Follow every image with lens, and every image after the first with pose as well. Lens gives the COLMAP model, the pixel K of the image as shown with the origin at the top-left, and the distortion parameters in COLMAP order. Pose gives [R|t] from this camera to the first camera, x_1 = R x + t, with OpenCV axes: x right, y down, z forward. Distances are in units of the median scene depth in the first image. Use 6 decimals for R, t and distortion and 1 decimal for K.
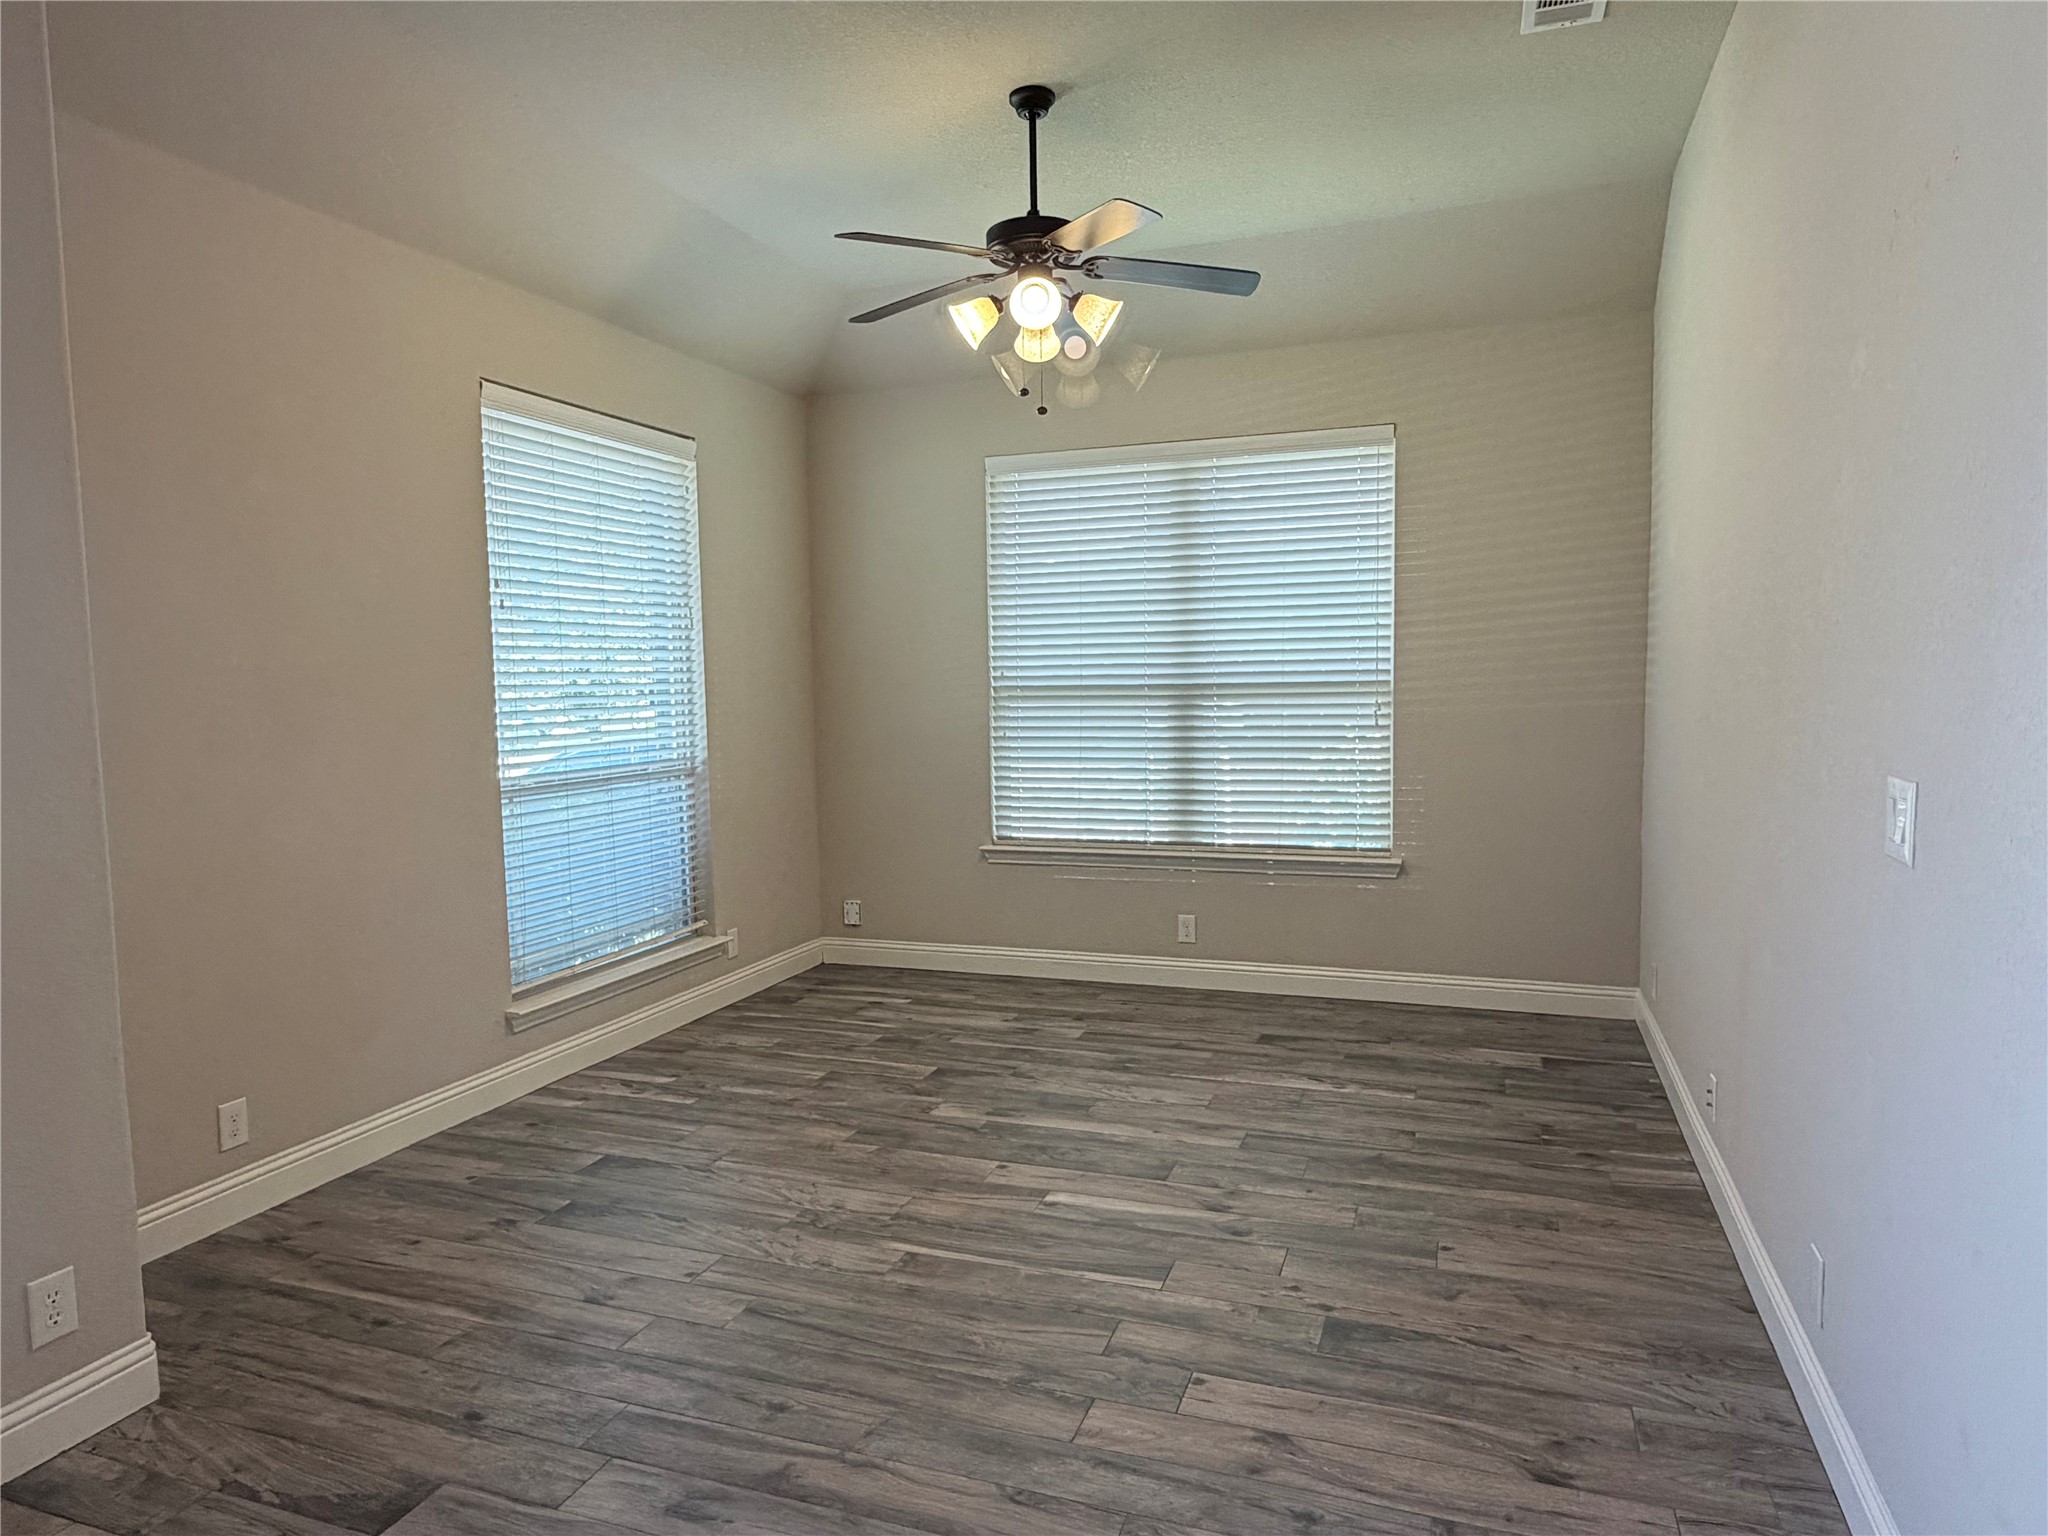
lens RADIAL K [[1234.6, 0, 1028.8], [0, 1234.6, 775.9], [0, 0, 1]] dist [-0.000091, -0.000114]
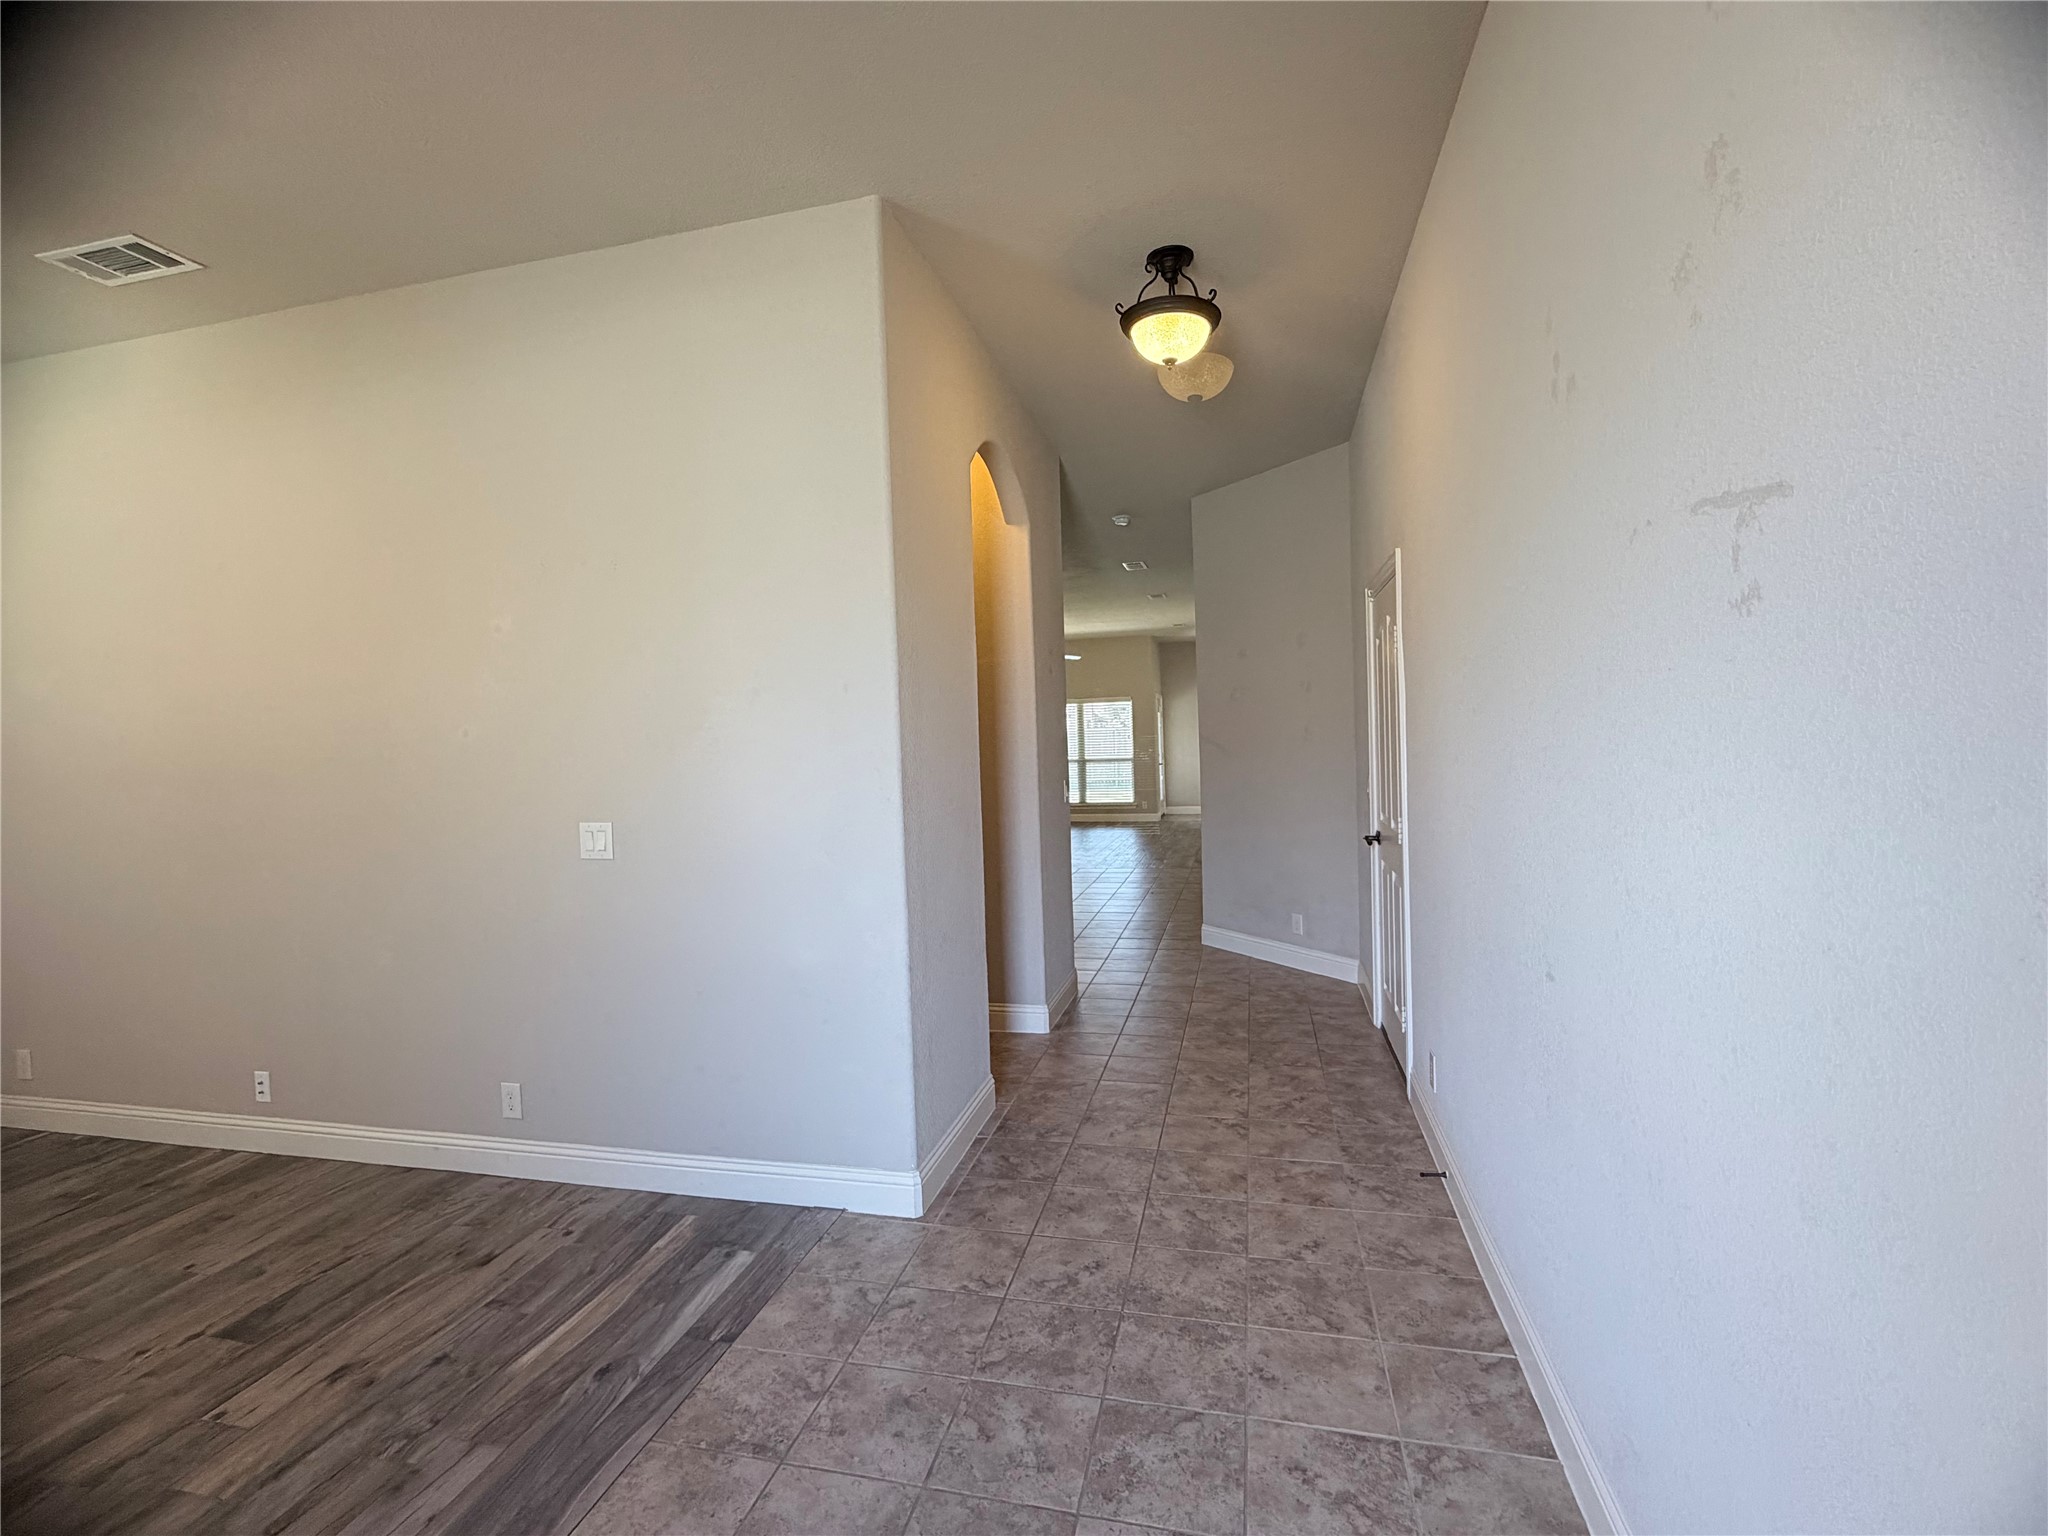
lens RADIAL K [[901.4, 0, 1024.0], [0, 901.4, 768.0], [0, 0, 1]] dist [-0.000363, -0.000134]
pose [[-0.106669, -0.009293, 0.994251, -0.697982], [0.113025, 0.993361, 0.021411, -0.026419], [-0.987850, 0.114659, -0.104911, 0.276625]]
